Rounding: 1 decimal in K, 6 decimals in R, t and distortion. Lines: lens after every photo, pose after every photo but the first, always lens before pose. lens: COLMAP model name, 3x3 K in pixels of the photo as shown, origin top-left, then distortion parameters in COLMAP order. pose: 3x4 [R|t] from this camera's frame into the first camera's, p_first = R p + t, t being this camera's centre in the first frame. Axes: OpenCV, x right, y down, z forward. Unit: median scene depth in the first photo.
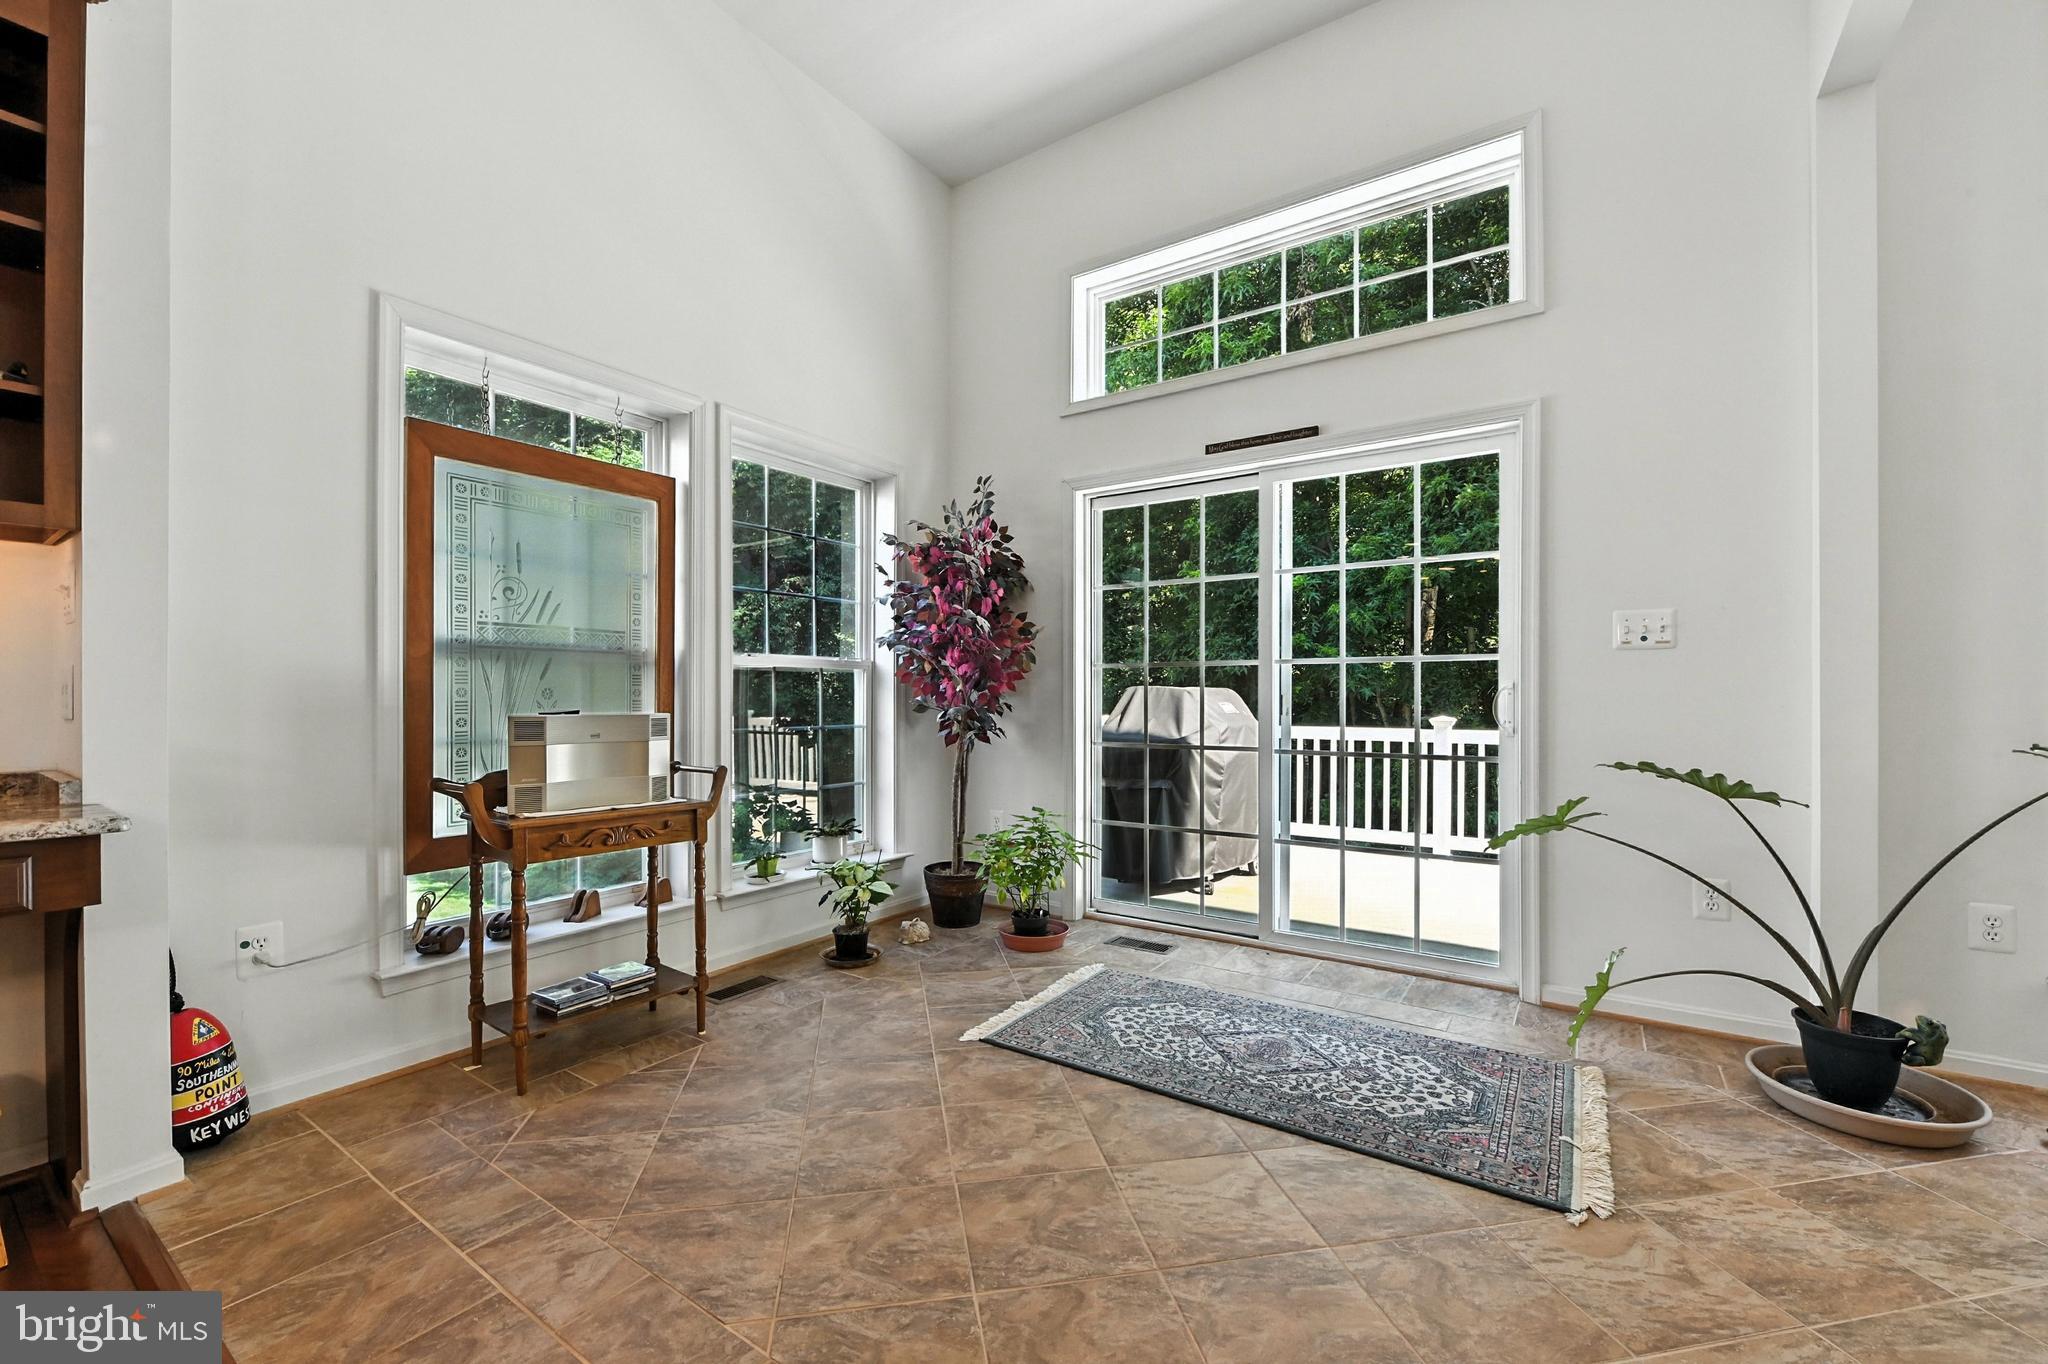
lens RADIAL K [[838.9, 0, 1022.7], [0, 838.9, 696.5], [0, 0, 1]] dist [0.000327, -0.000506]
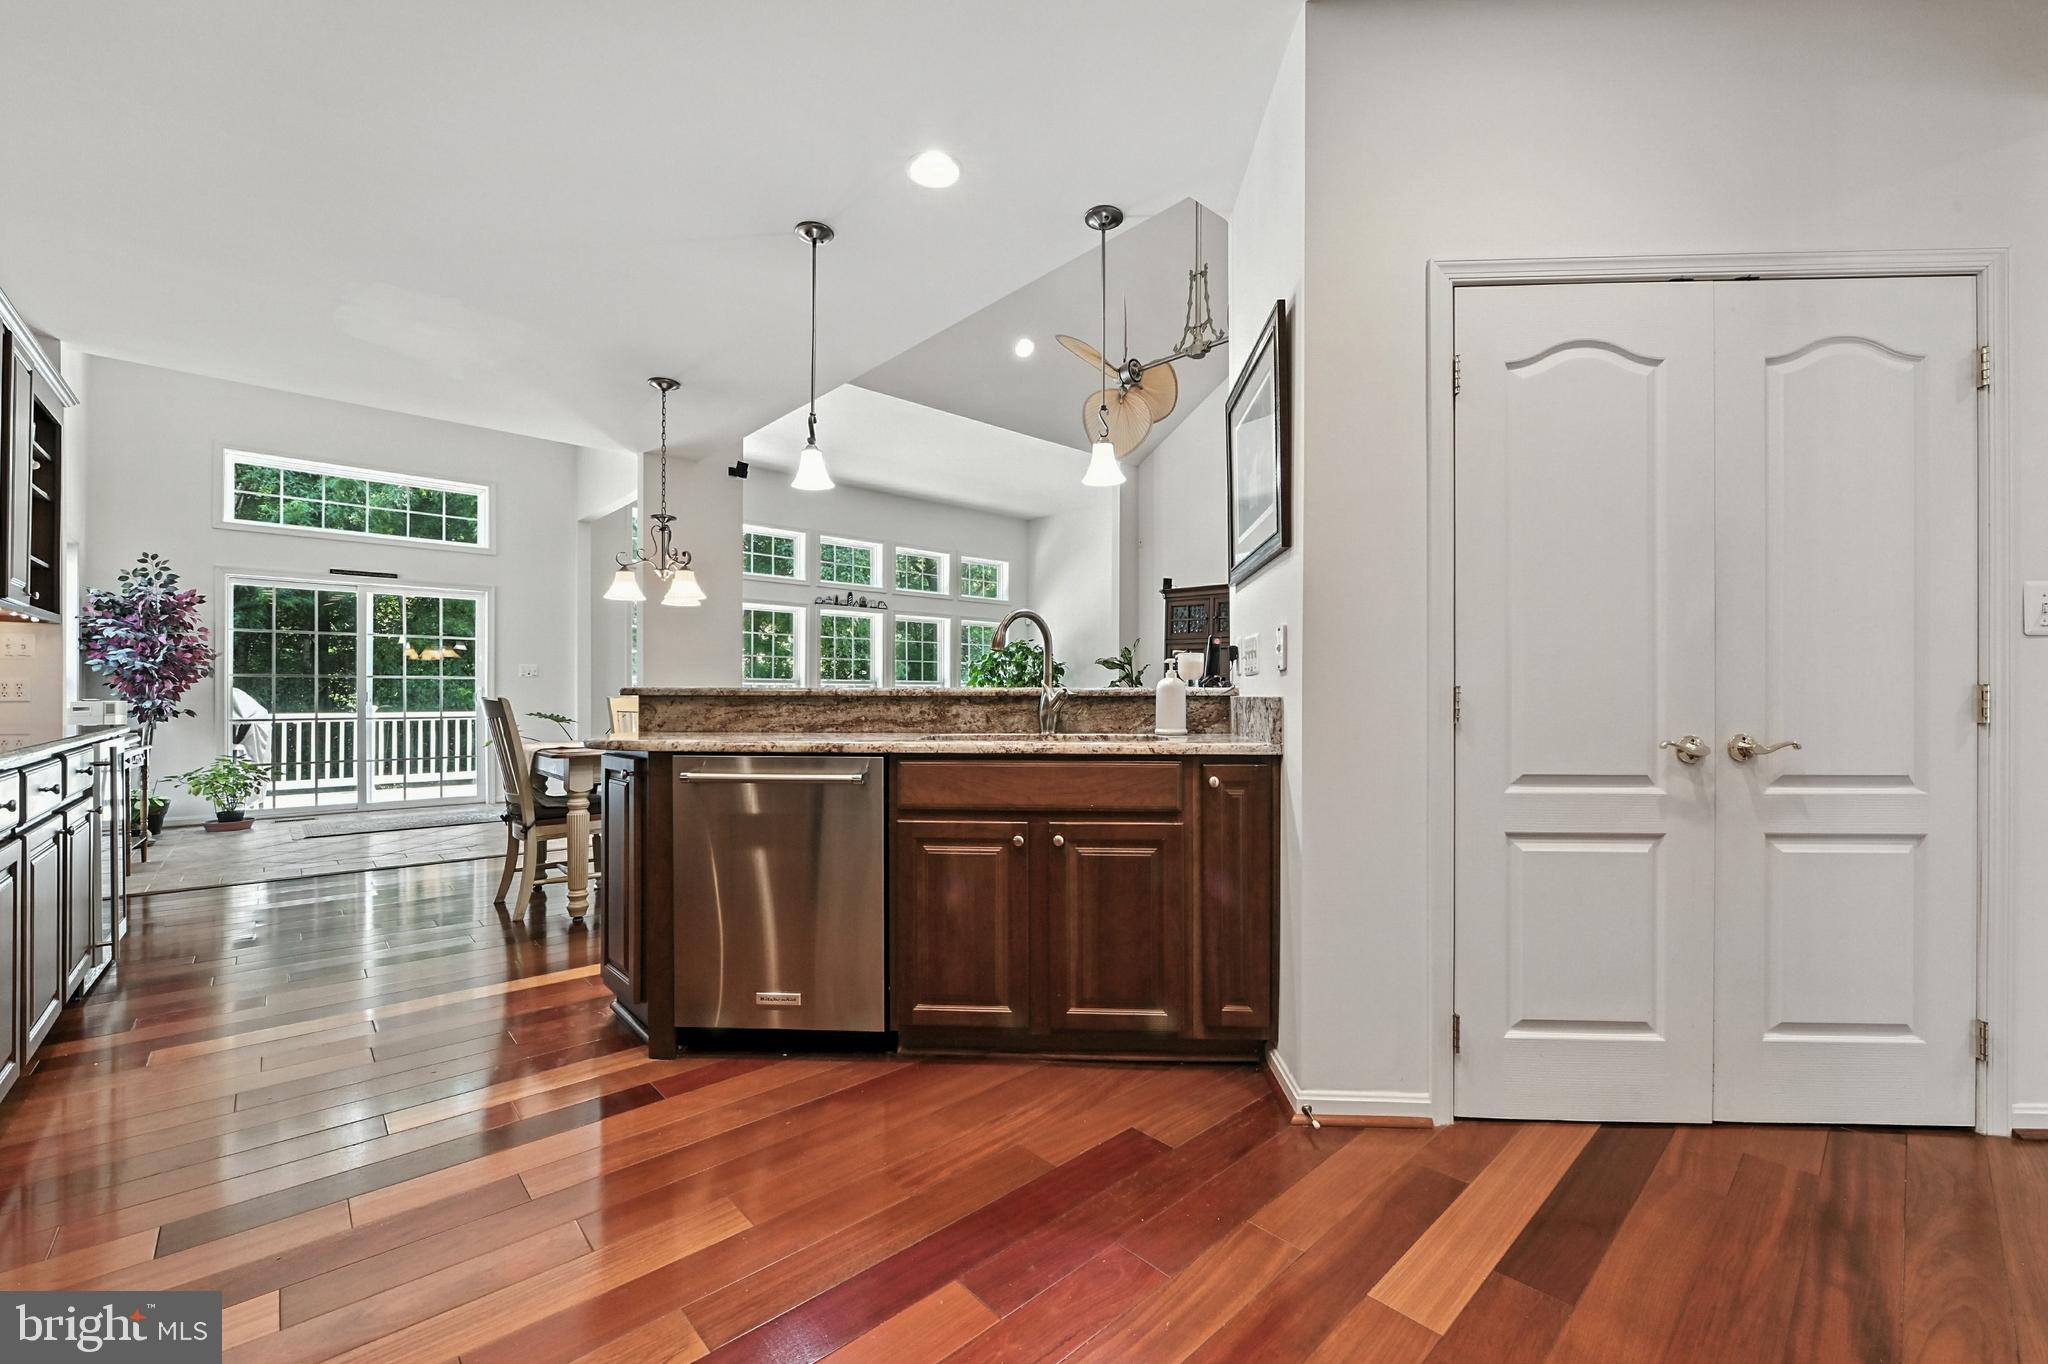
lens RADIAL K [[838.9, 0, 1021.3], [0, 838.9, 696.8], [0, 0, 1]] dist [0.000327, -0.000506]
pose [[0.224980, -0.004321, 0.974354, -1.308566], [0.002098, 0.999990, 0.003950, 0.003701], [-0.974361, 0.001155, 0.224987, -1.020433]]
